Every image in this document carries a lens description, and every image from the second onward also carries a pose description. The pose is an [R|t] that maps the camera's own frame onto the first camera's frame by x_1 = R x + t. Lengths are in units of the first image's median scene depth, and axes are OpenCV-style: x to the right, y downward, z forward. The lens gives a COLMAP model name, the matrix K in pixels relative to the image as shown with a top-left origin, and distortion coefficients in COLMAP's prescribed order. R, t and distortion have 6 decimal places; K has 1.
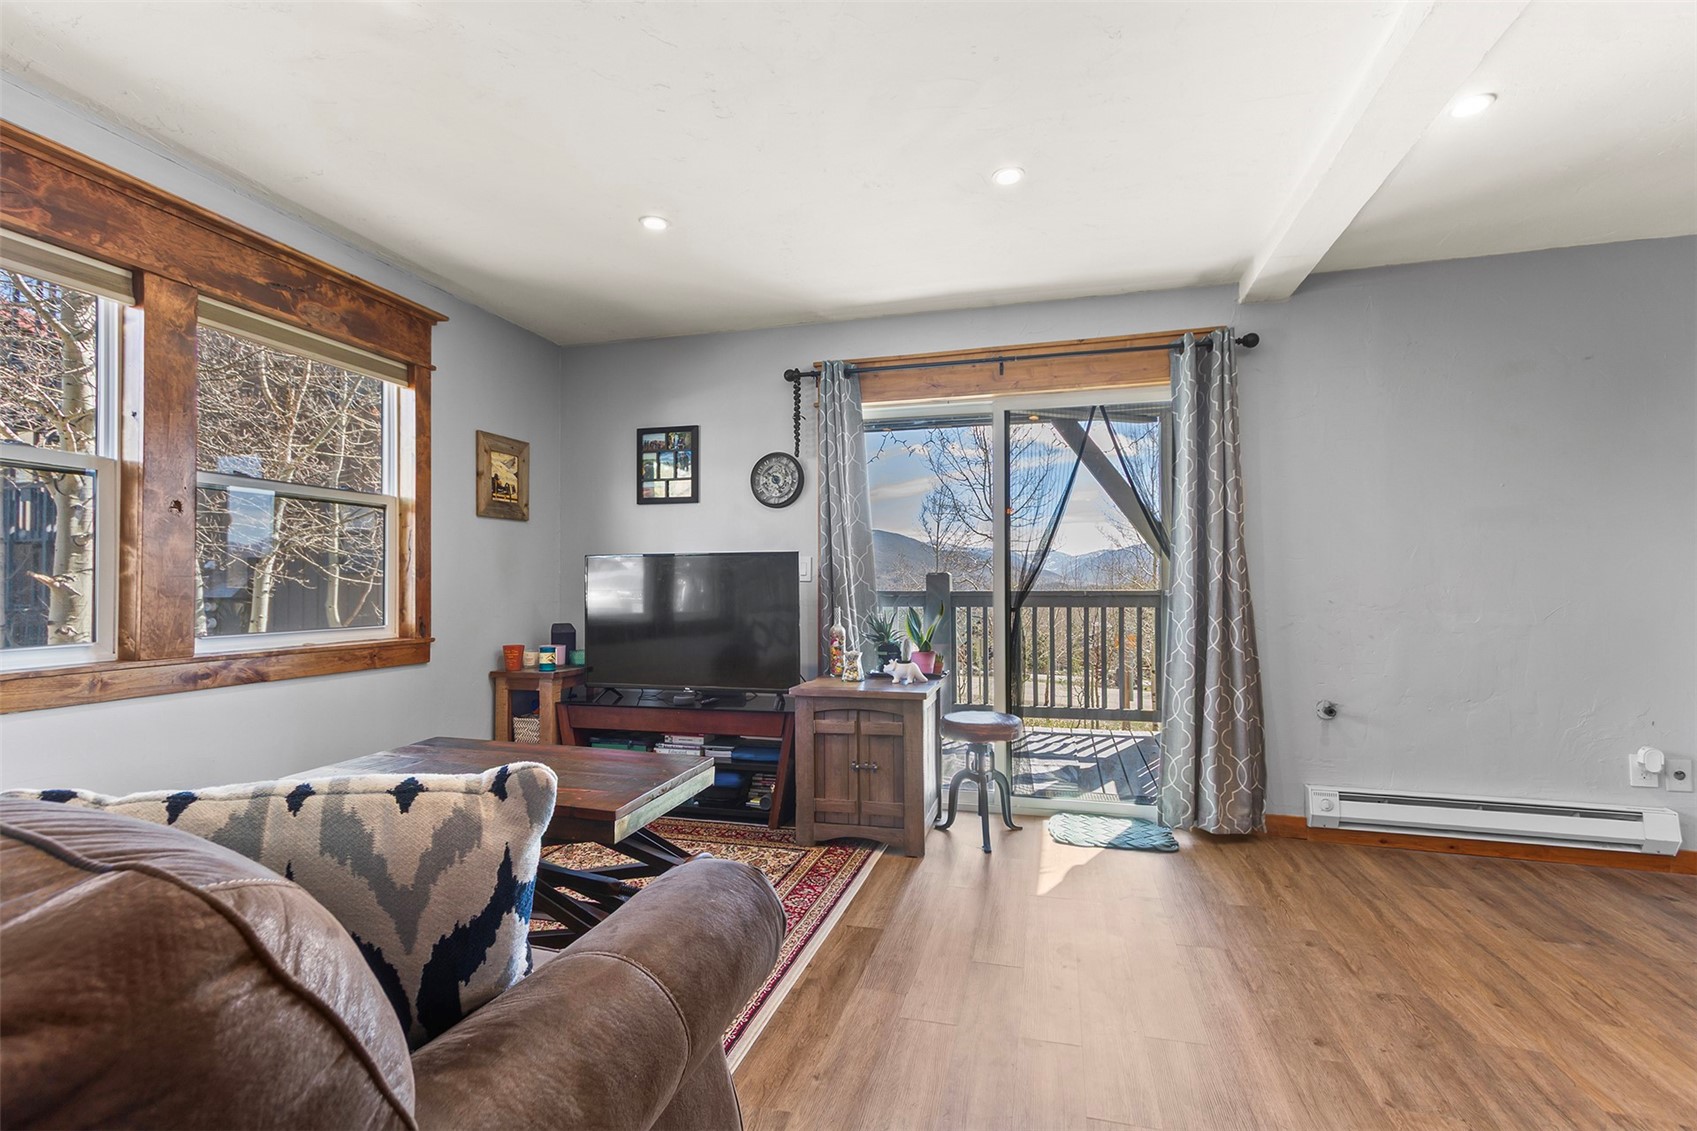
lens RADIAL K [[793.7, 0, 847.6], [0, 793.7, 578.5], [0, 0, 1]] dist [0.033648, -0.006240]
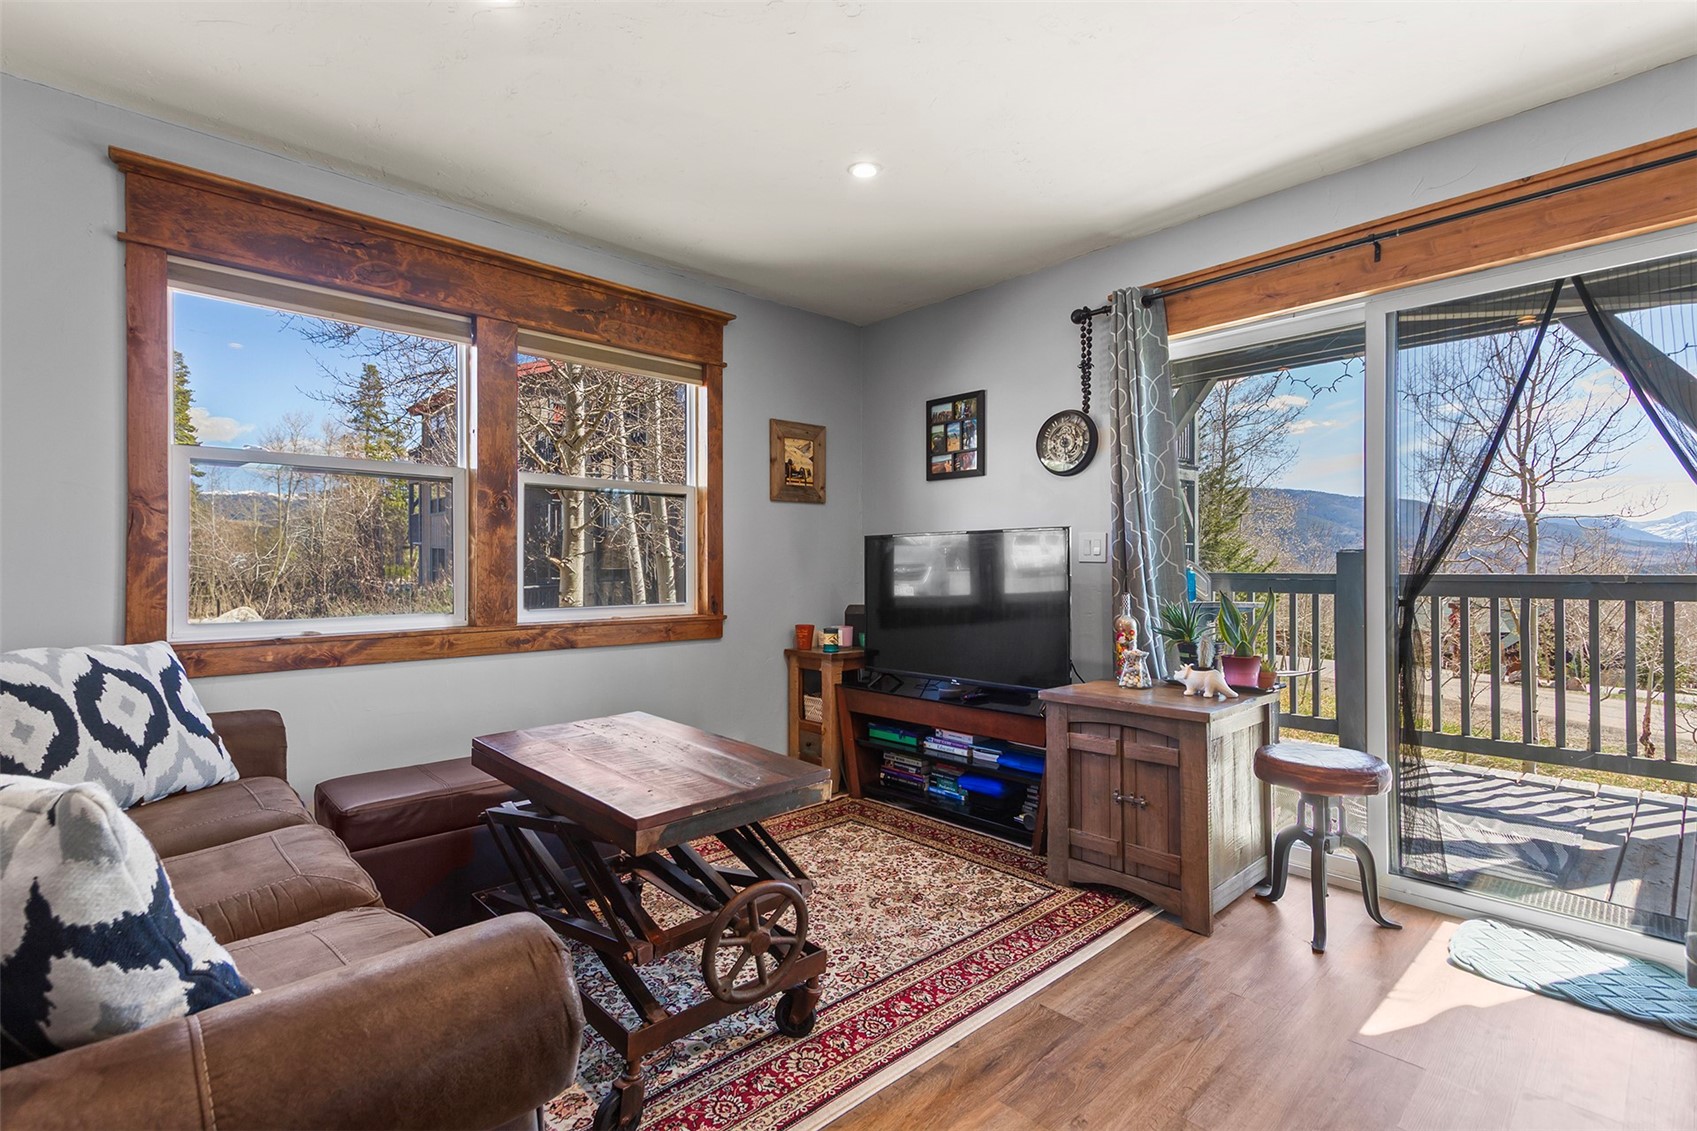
lens RADIAL K [[793.7, 0, 840.1], [0, 793.7, 565.1], [0, 0, 1]] dist [0.033648, -0.006240]
pose [[0.847703, 0.000310, -0.530470, 0.184486], [0.004509, 0.999959, 0.007791, -0.001027], [0.530451, -0.008997, 0.847668, 0.174942]]
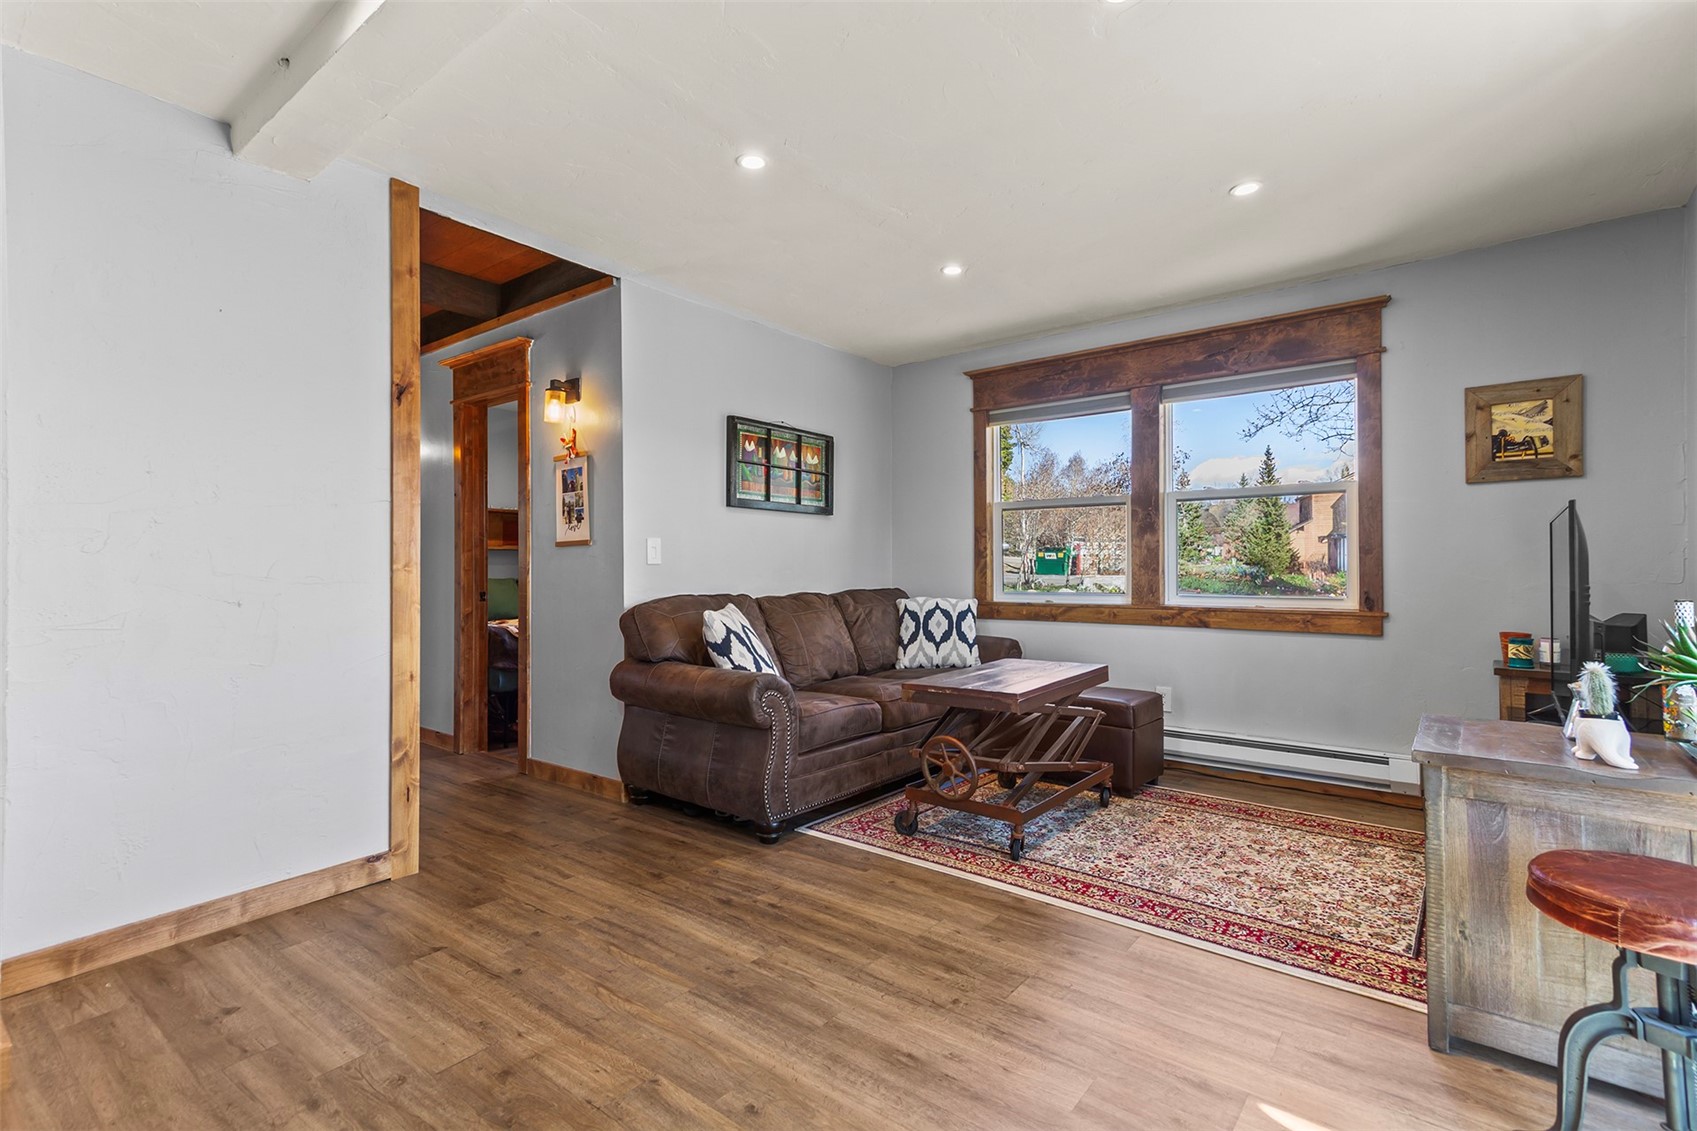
lens RADIAL K [[793.7, 0, 830.8], [0, 793.7, 566.1], [0, 0, 1]] dist [0.033648, -0.006240]
pose [[-0.412325, 0.001434, -0.911036, 0.721076], [0.012587, 0.999912, -0.004122, 0.009869], [0.910950, -0.013167, -0.412307, 0.787479]]
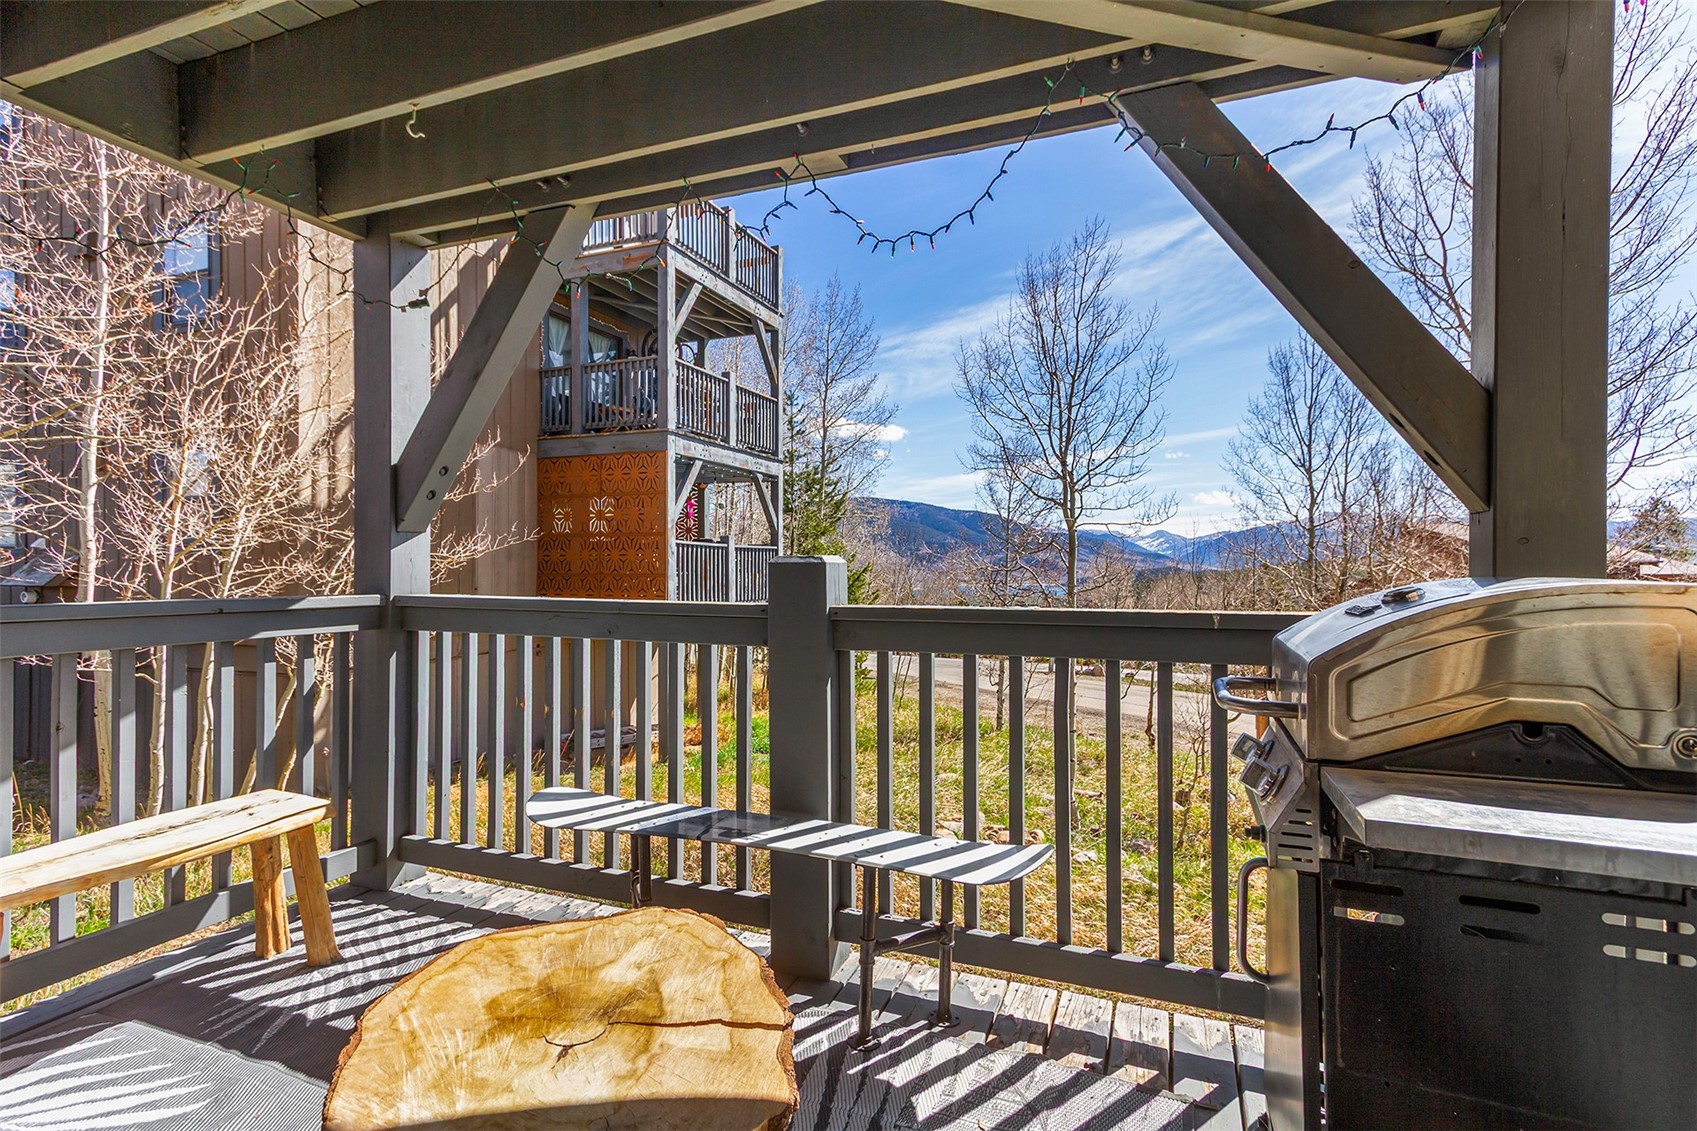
lens RADIAL K [[811.0, 0, 844.9], [0, 811.0, 564.6], [0, 0, 1]] dist [-0.005400, -0.000369]
pose [[0.991851, 0.004425, -0.127327, 0.327541], [-0.003928, 0.999984, 0.004152, -0.008820], [0.127344, -0.003618, 0.991852, 1.098893]]
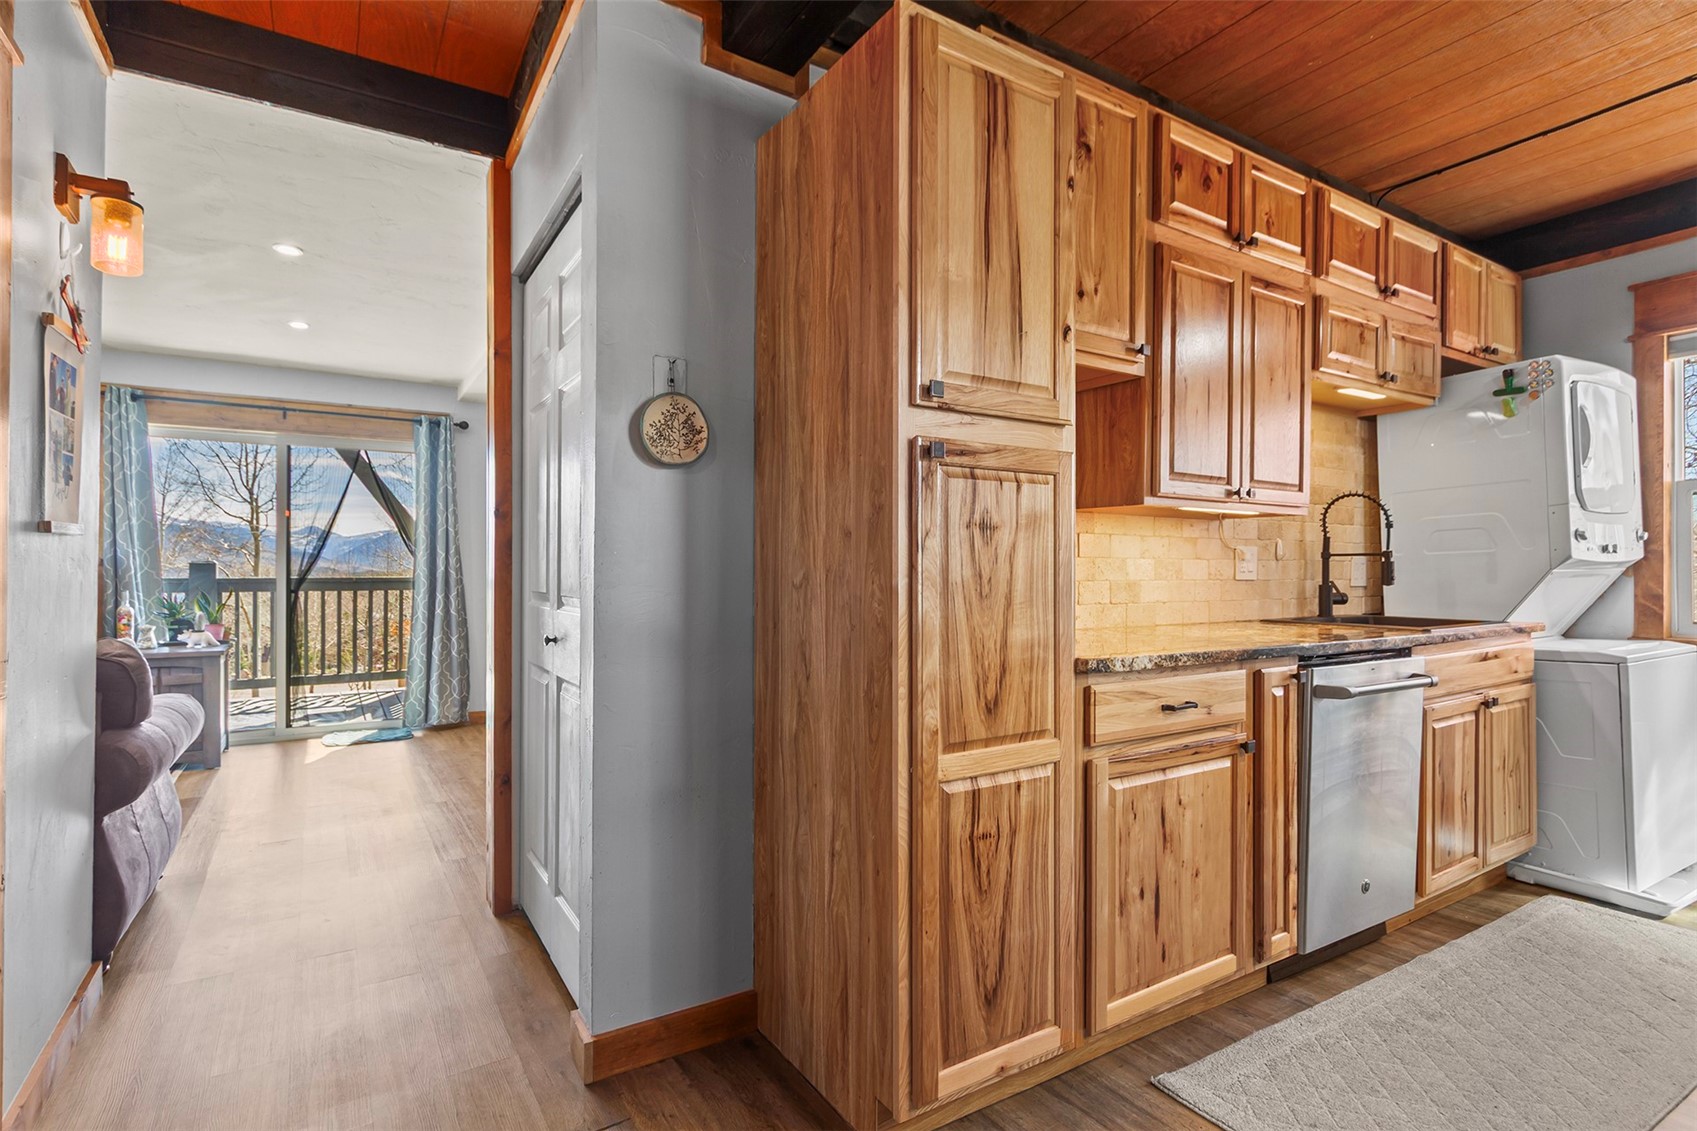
lens RADIAL K [[811.0, 0, 841.4], [0, 811.0, 570.4], [0, 0, 1]] dist [-0.005400, -0.000369]
pose [[0.676969, 0.005333, 0.735992, -0.195116], [-0.011063, 0.999935, 0.002931, -0.012289], [-0.735928, -0.010126, 0.676984, -0.698856]]
